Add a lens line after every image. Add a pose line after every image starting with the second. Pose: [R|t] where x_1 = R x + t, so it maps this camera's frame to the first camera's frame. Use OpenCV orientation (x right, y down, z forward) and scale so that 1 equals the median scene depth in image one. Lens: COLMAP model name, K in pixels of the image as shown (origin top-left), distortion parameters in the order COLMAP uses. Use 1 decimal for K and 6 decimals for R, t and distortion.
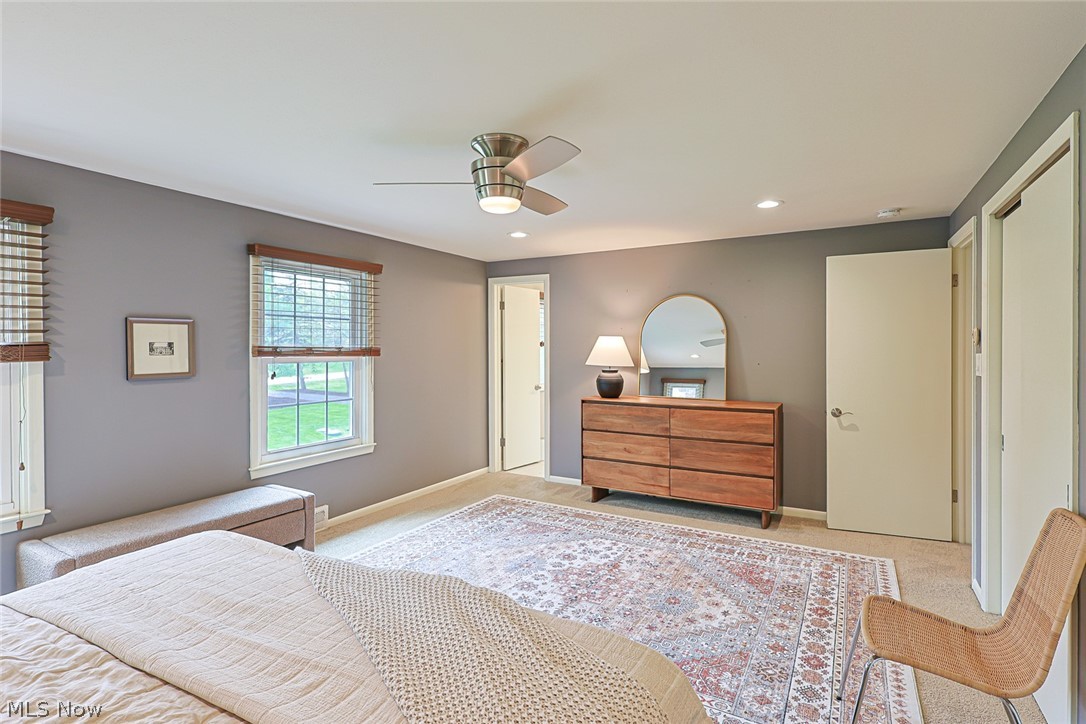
lens RADIAL K [[549.7, 0, 549.7], [0, 549.7, 352.7], [0, 0, 1]] dist [0.003287, 0.001128]
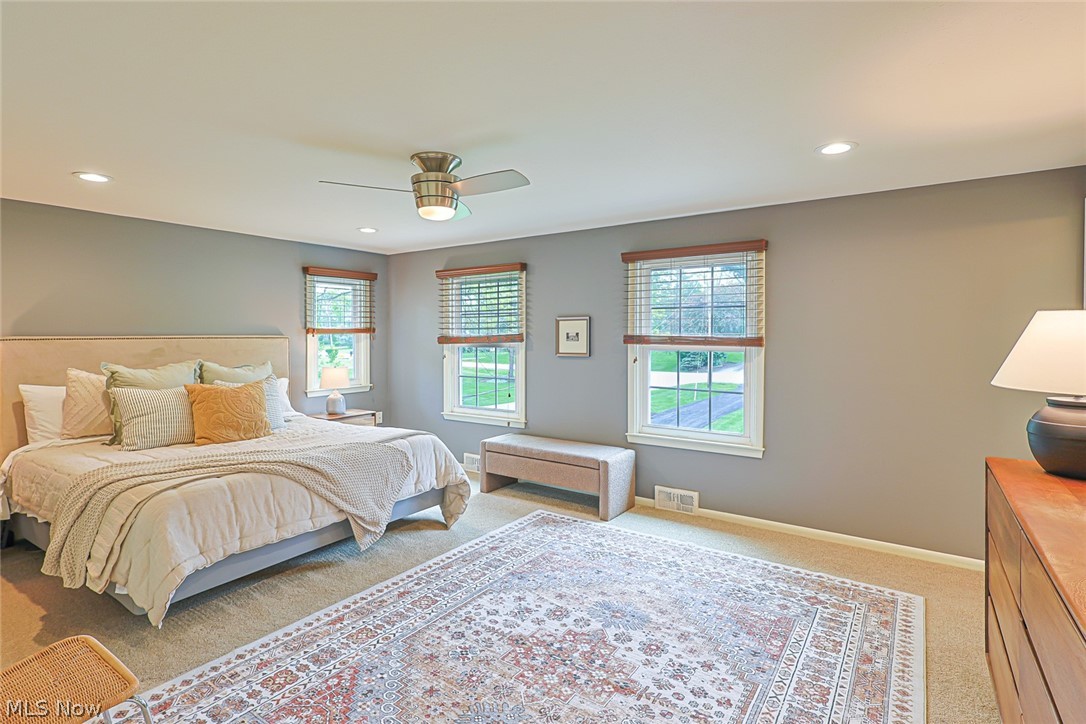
lens RADIAL K [[549.7, 0, 538.6], [0, 549.7, 343.3], [0, 0, 1]] dist [0.003287, 0.001128]
pose [[-0.108276, 0.018877, -0.993942, 0.703928], [-0.012847, 0.999710, 0.020386, -0.016620], [0.994038, 0.014977, -0.108002, 0.912387]]
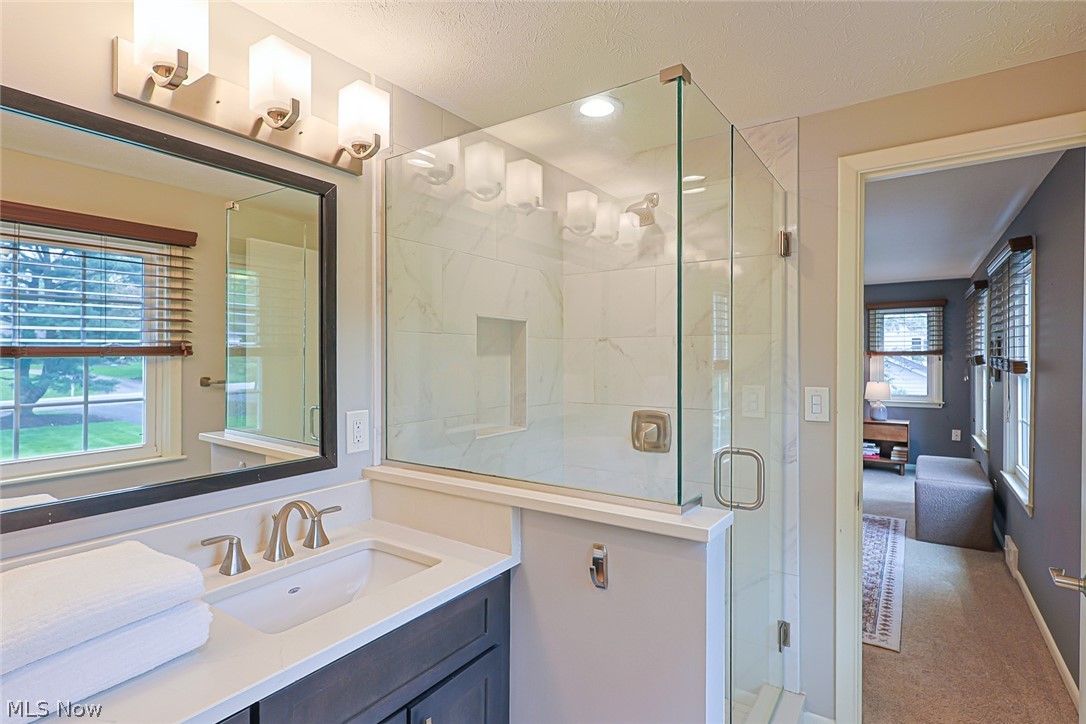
lens RADIAL K [[549.7, 0, 536.6], [0, 549.7, 356.7], [0, 0, 1]] dist [0.003287, 0.001128]
pose [[-0.994611, 0.000954, 0.103674, 0.253124], [0.002539, 0.999882, 0.015160, -0.031500], [-0.103647, 0.015342, -0.994496, 2.121849]]
